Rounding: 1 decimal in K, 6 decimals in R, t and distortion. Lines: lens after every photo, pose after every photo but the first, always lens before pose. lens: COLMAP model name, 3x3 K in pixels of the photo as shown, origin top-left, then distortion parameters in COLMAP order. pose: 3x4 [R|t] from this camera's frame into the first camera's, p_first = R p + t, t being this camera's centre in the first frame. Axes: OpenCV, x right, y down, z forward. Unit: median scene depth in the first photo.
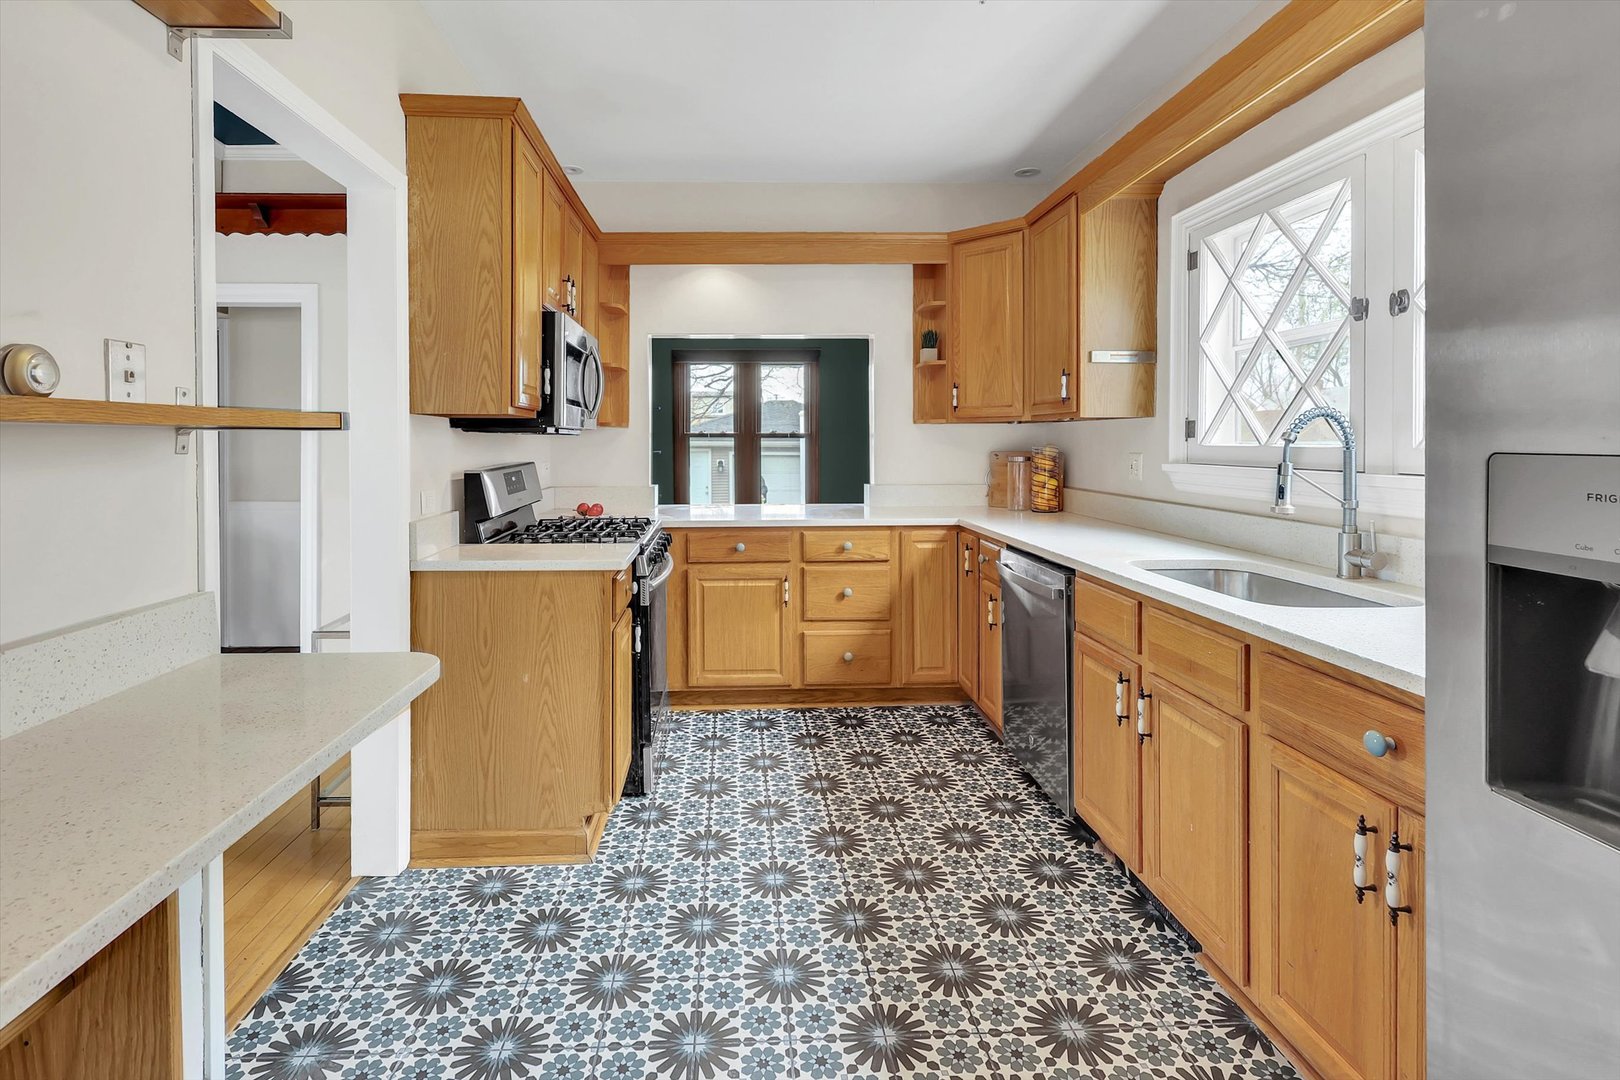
lens RADIAL K [[759.1, 0, 763.8], [0, 759.1, 450.8], [0, 0, 1]] dist [-0.000706, -0.000526]
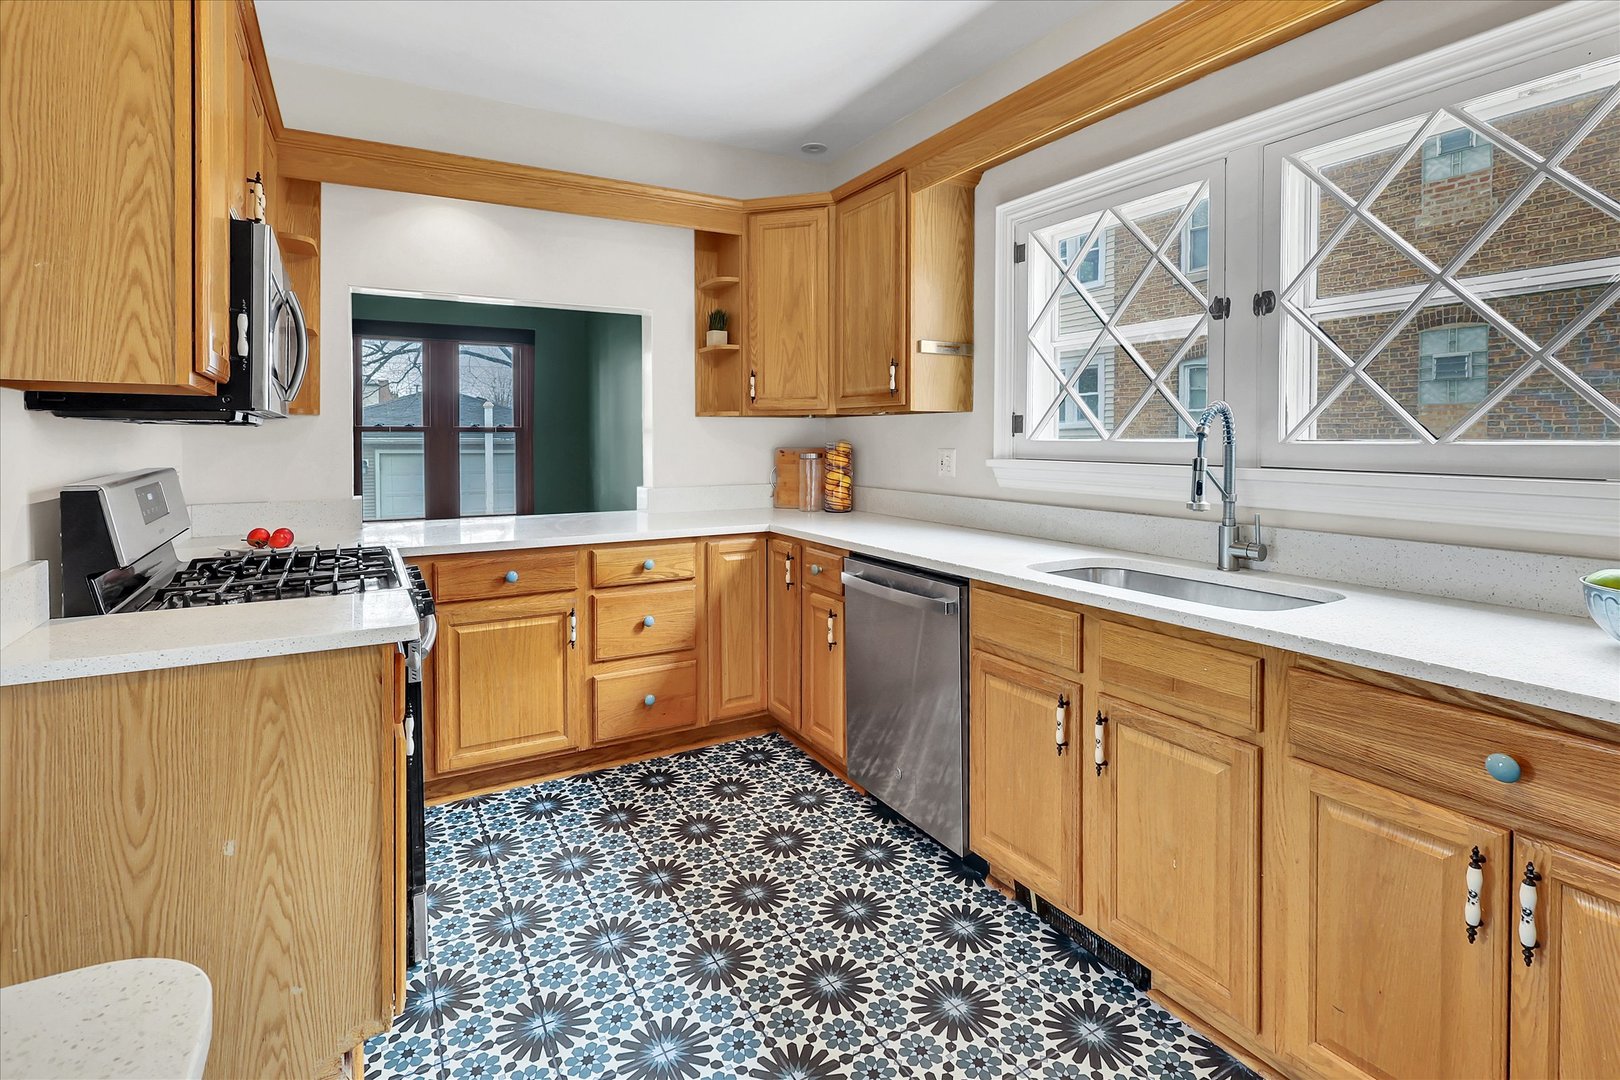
lens RADIAL K [[764.8, 0, 768.3], [0, 764.8, 449.4], [0, 0, 1]] dist [-0.000156, 0.000712]
pose [[0.895413, -0.005684, 0.445201, -0.155319], [0.004546, 0.999983, 0.003623, -0.000802], [-0.445214, -0.001220, 0.895423, 0.230581]]
